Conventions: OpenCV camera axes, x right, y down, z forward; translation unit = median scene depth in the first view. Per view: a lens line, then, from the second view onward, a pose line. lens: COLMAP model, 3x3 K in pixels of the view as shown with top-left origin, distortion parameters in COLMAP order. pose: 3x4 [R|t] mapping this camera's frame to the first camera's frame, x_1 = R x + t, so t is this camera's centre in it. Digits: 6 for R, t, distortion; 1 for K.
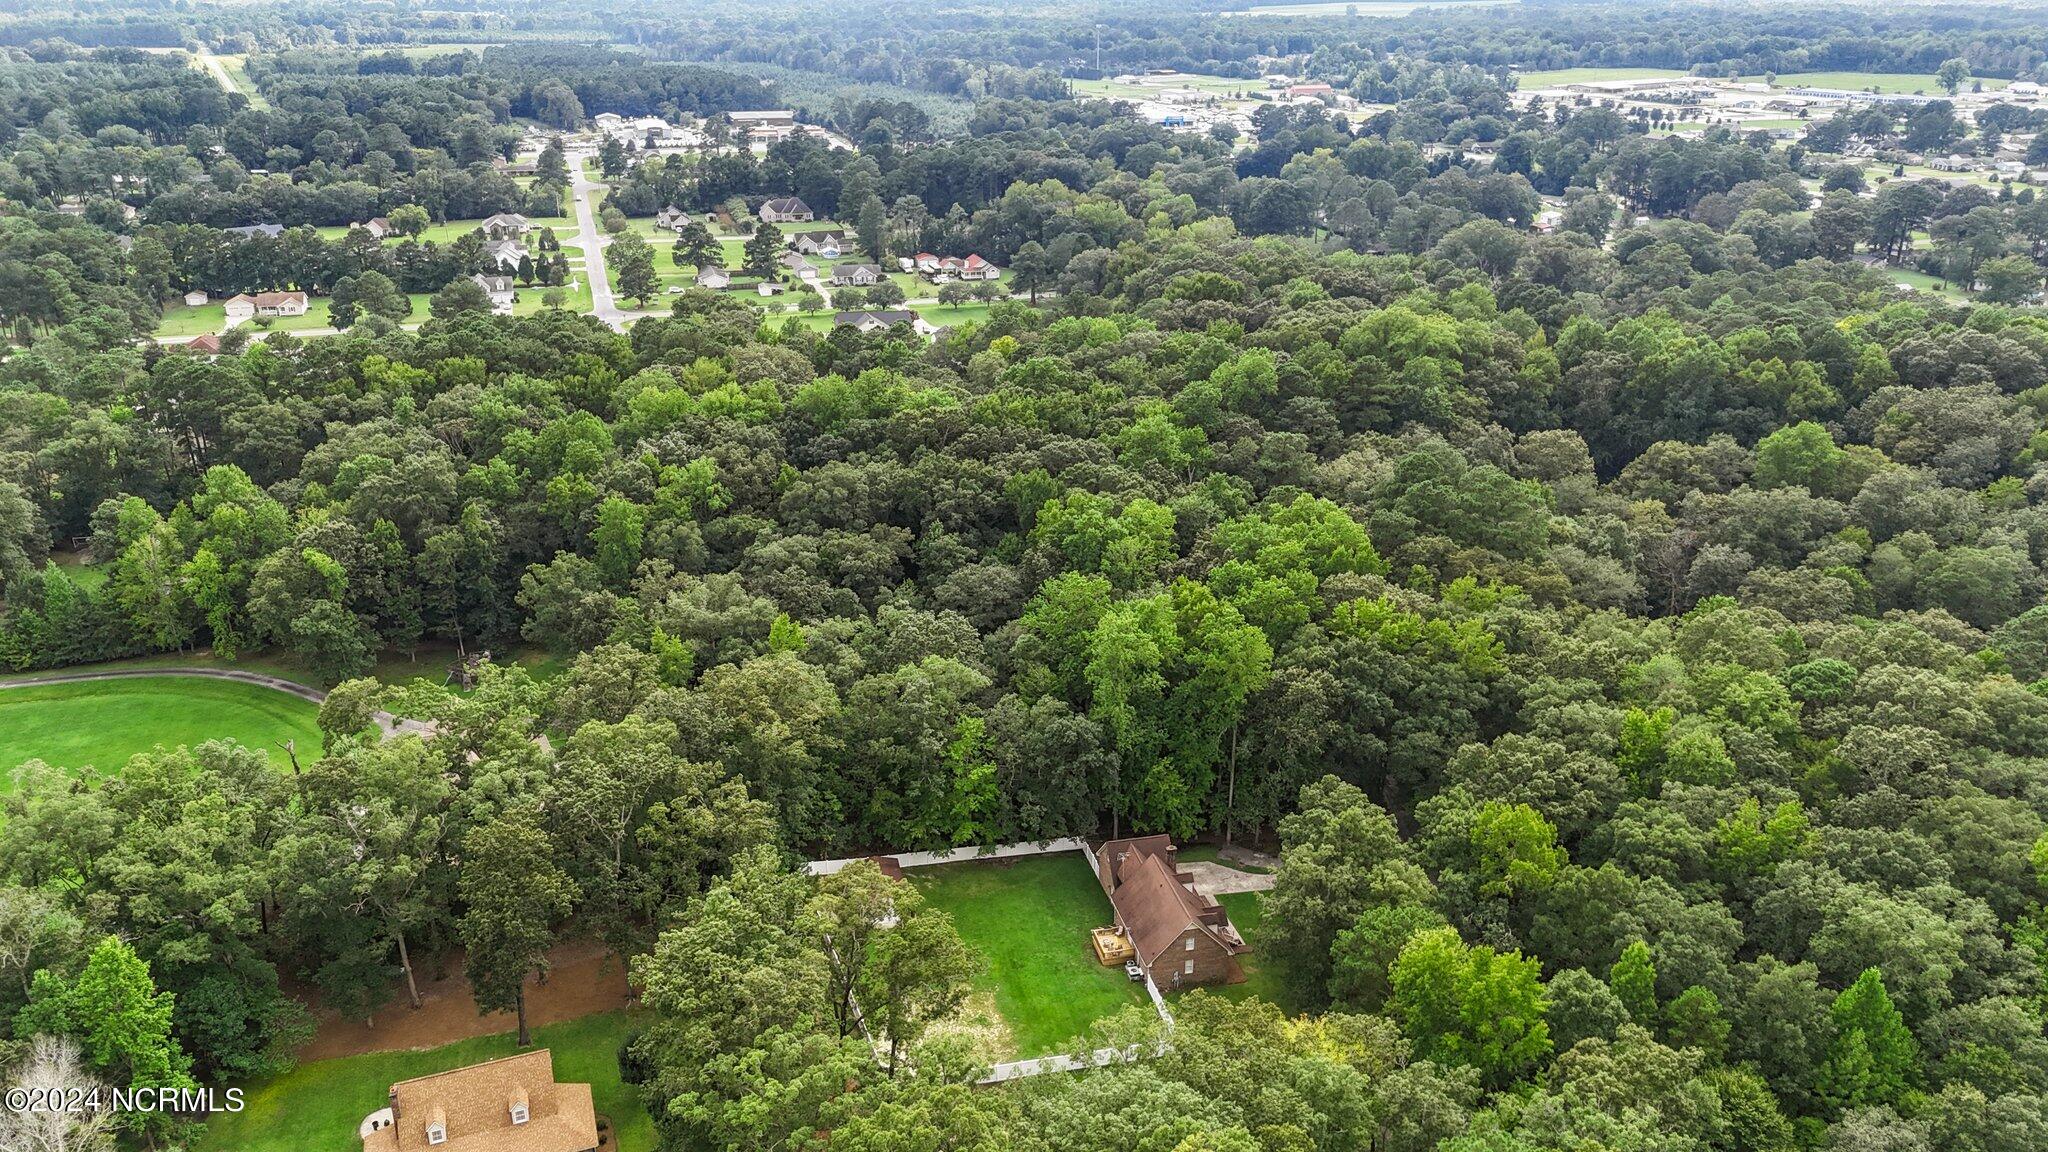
lens RADIAL K [[1484.1, 0, 1020.6], [0, 1484.1, 559.8], [0, 0, 1]] dist [0.052619, -0.024826]
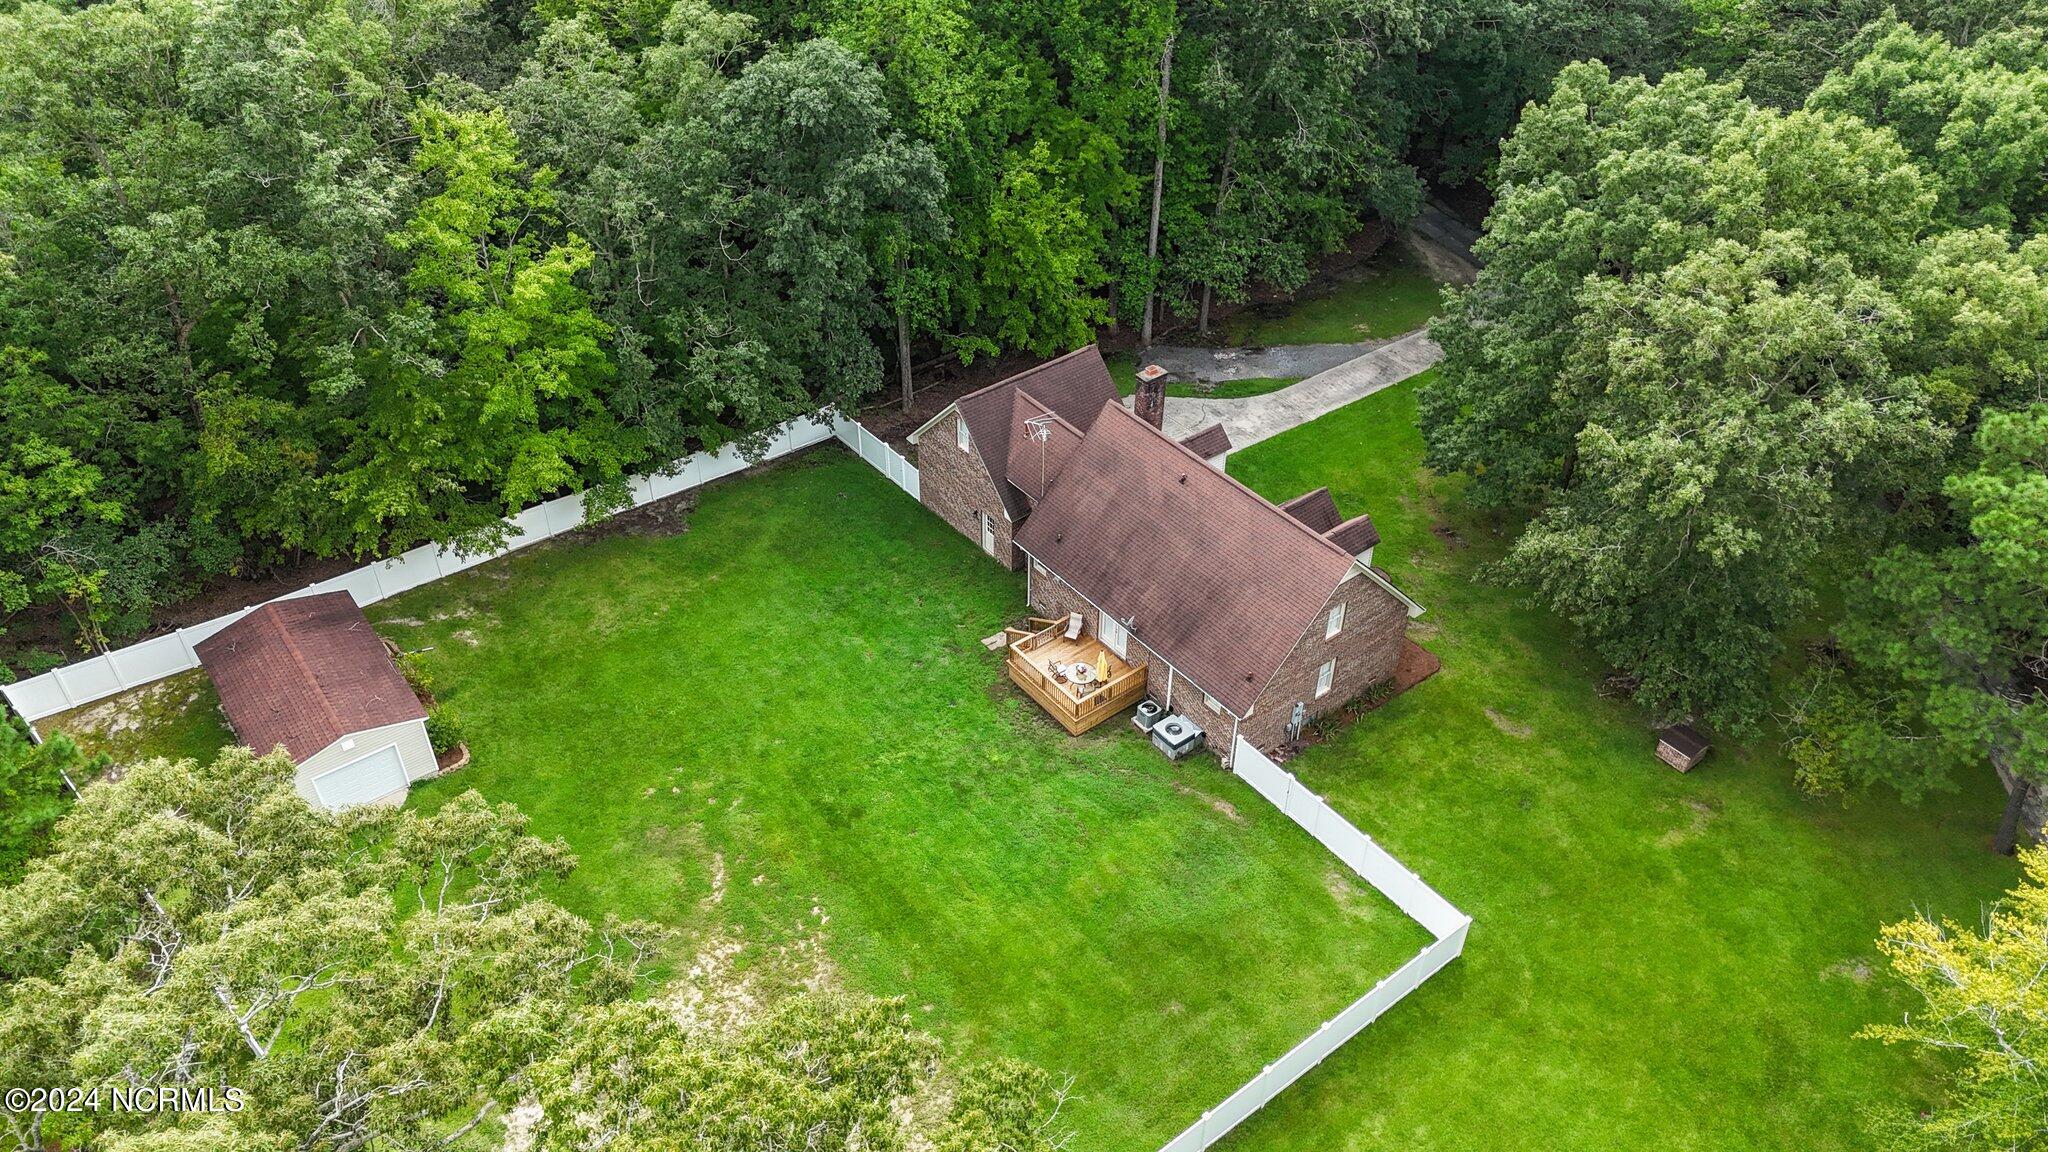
lens RADIAL K [[1484.1, 0, 1035.1], [0, 1484.1, 563.2], [0, 0, 1]] dist [0.052619, -0.024826]
pose [[0.906510, -0.259769, 0.332806, -0.053475], [0.146608, 0.932931, 0.328855, 0.108791], [-0.395911, -0.249318, 0.883796, 0.648054]]
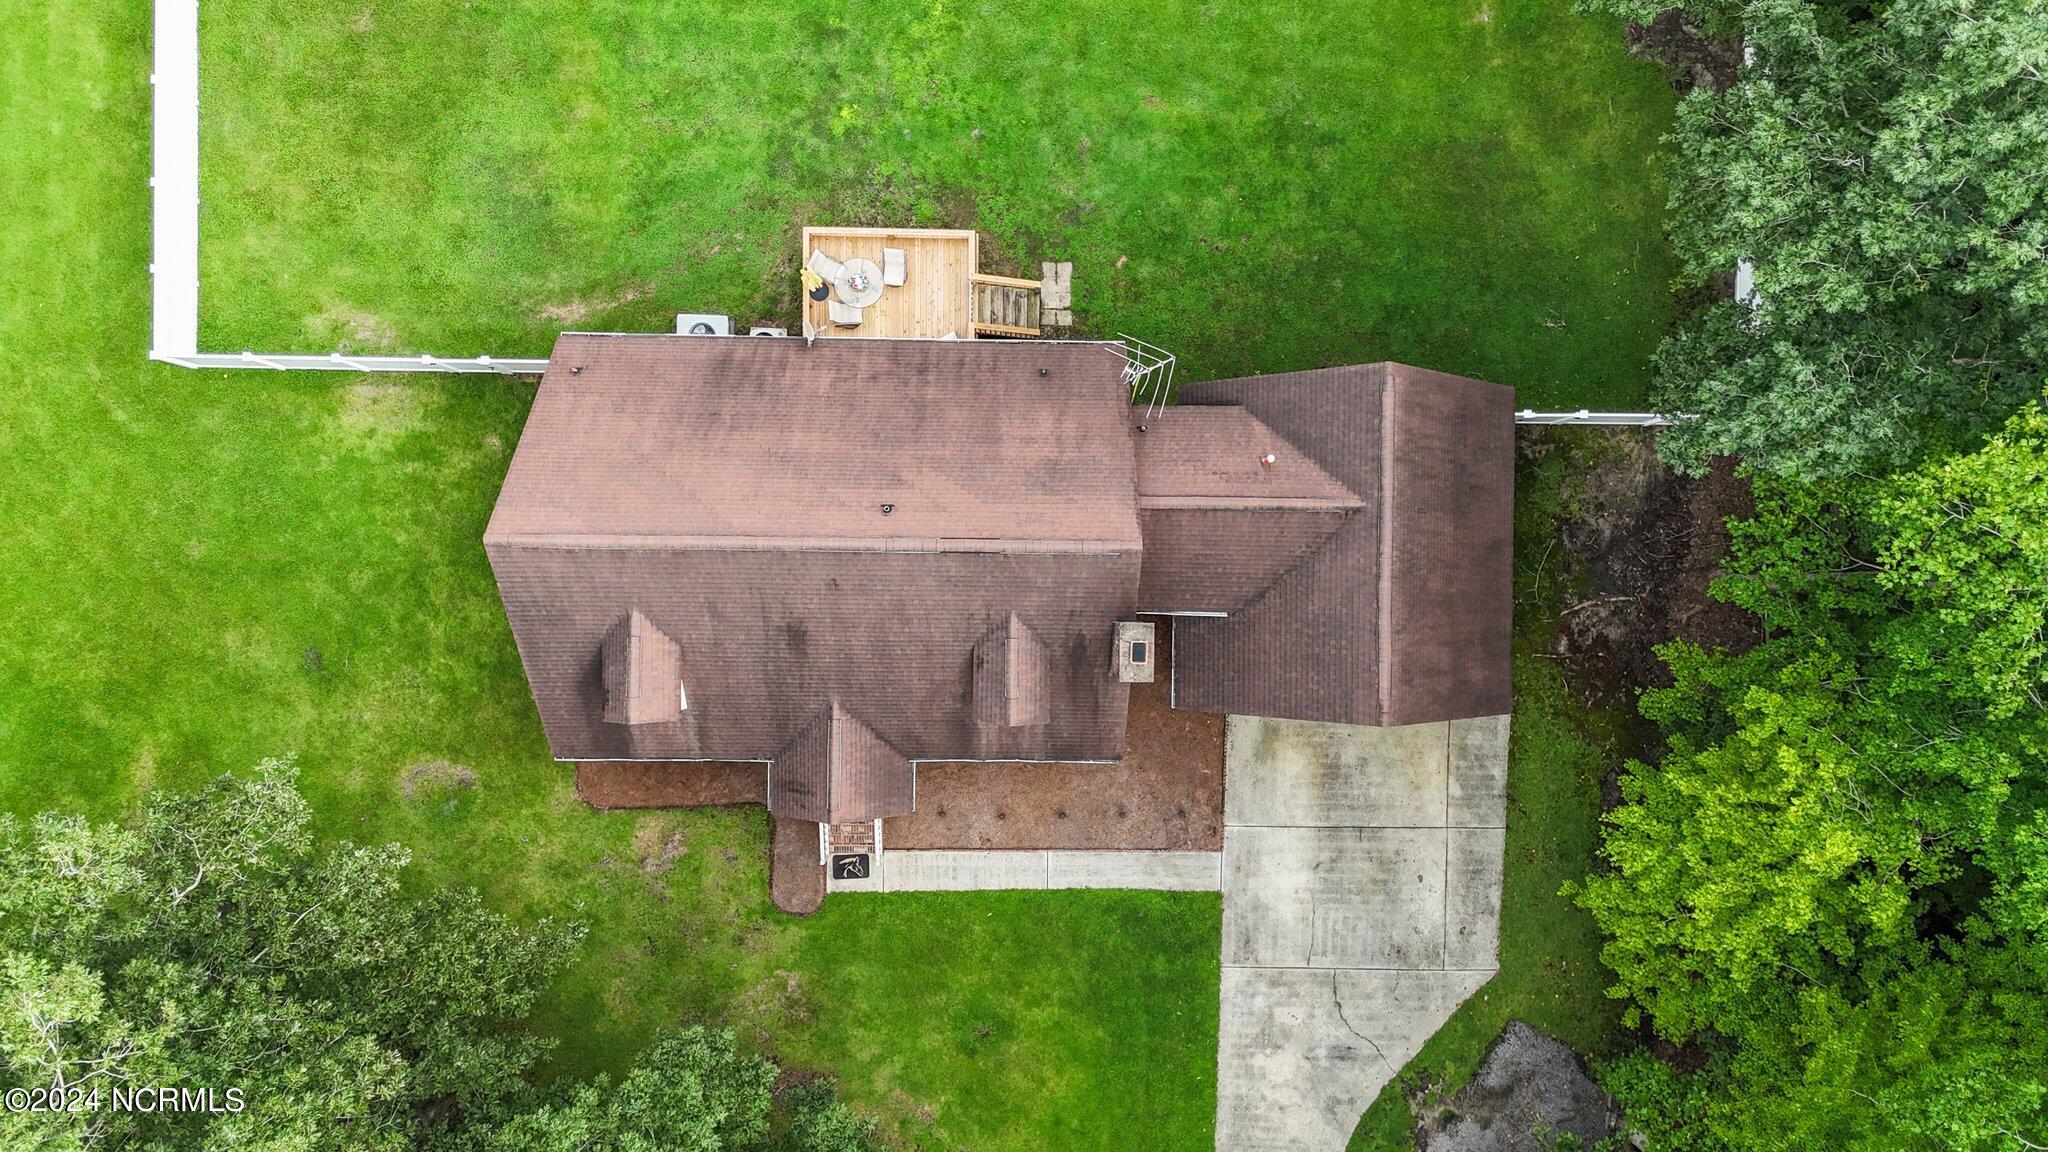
lens RADIAL K [[1484.1, 0, 1004.8], [0, 1484.1, 569.8], [0, 0, 1]] dist [0.052619, -0.024826]
pose [[-0.240922, 0.970543, 0.001668, 0.091606], [-0.367490, -0.092814, 0.925384, 0.035643], [0.898280, 0.222333, 0.379026, 0.873978]]
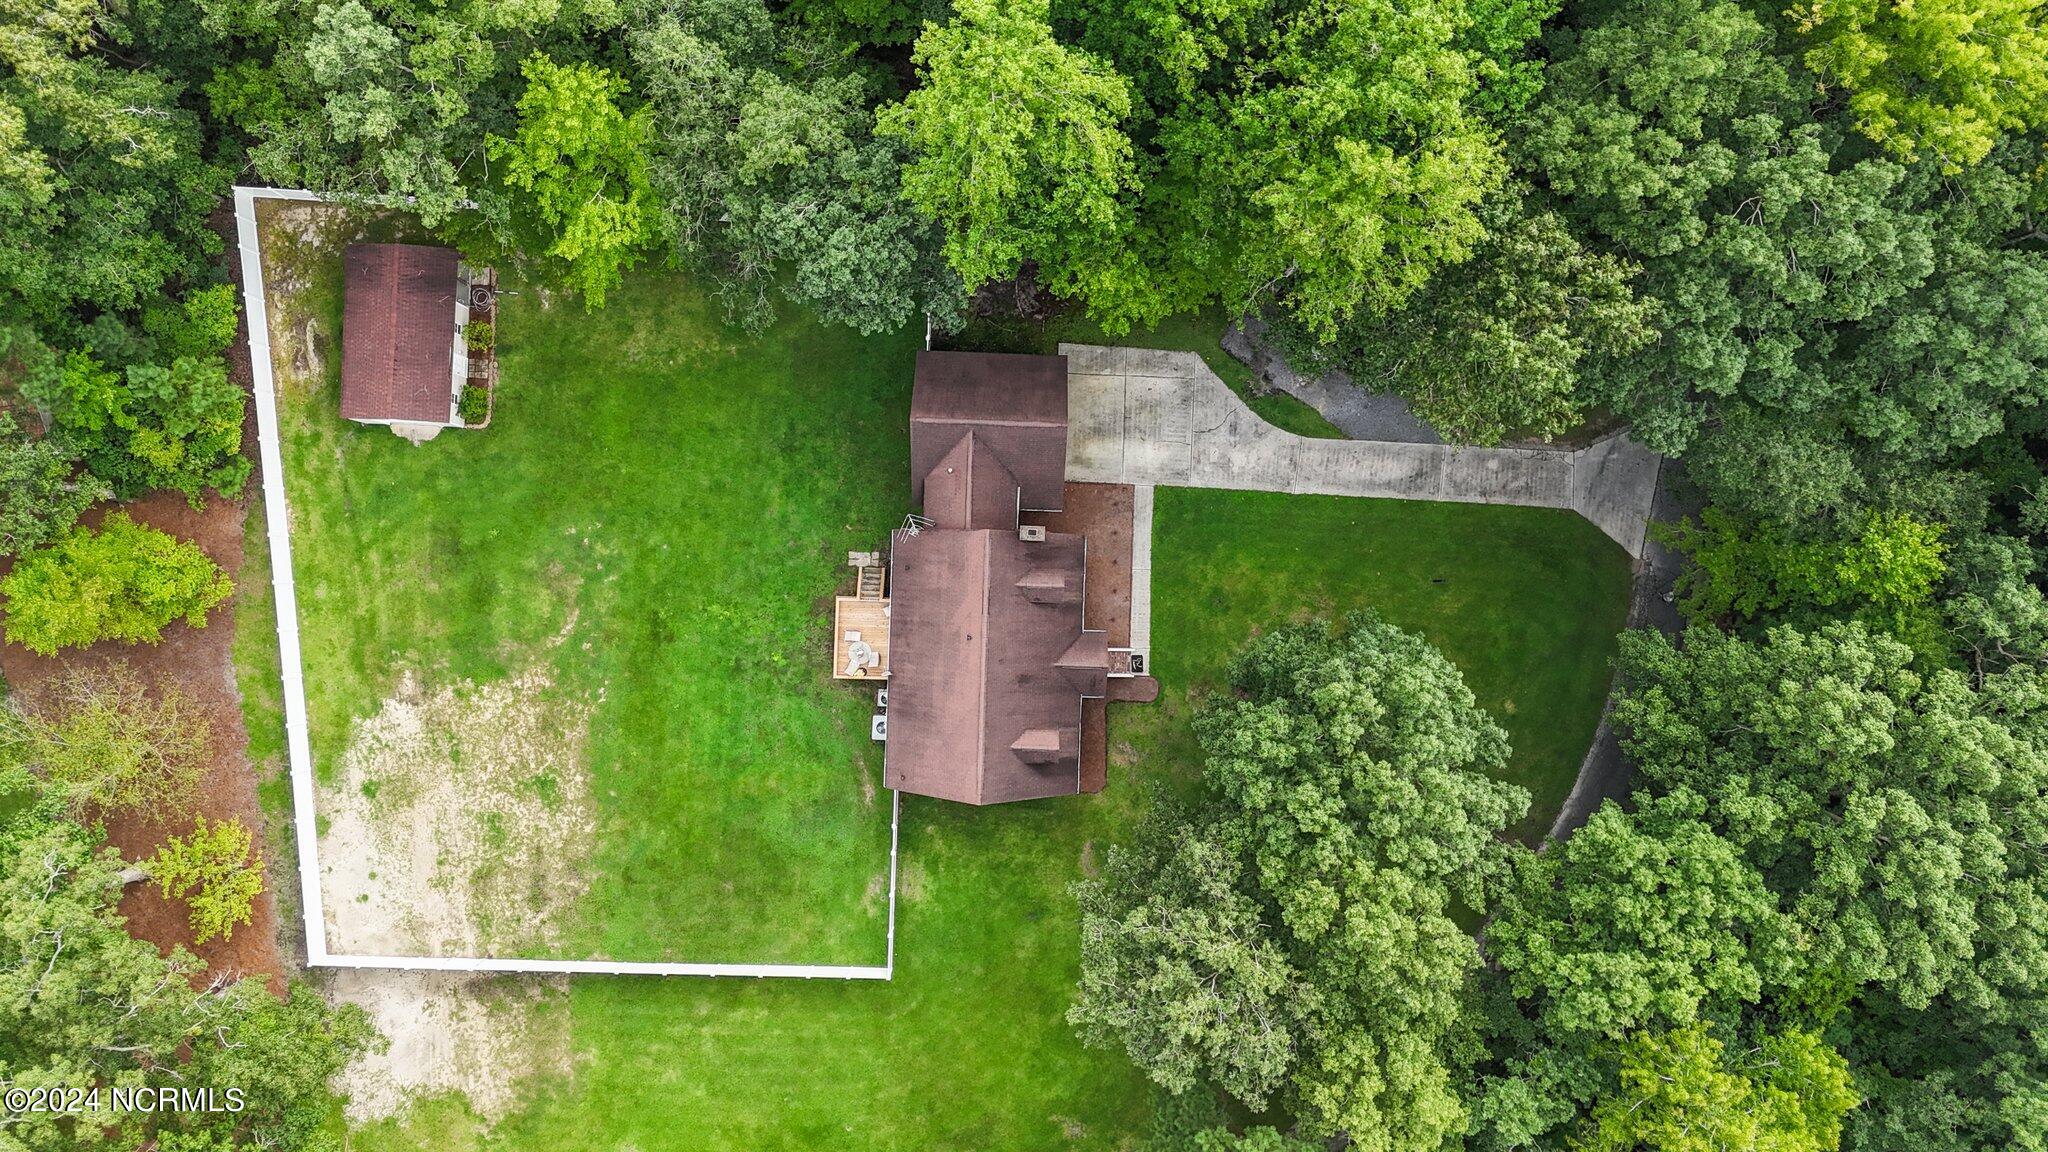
lens RADIAL K [[1484.1, 0, 1035.7], [0, 1484.1, 575.5], [0, 0, 1]] dist [0.052619, -0.024826]
pose [[0.964655, 0.262057, 0.027702, 0.090114], [-0.125996, 0.366347, 0.921908, -0.183367], [0.231444, -0.892814, 0.386416, 0.787340]]
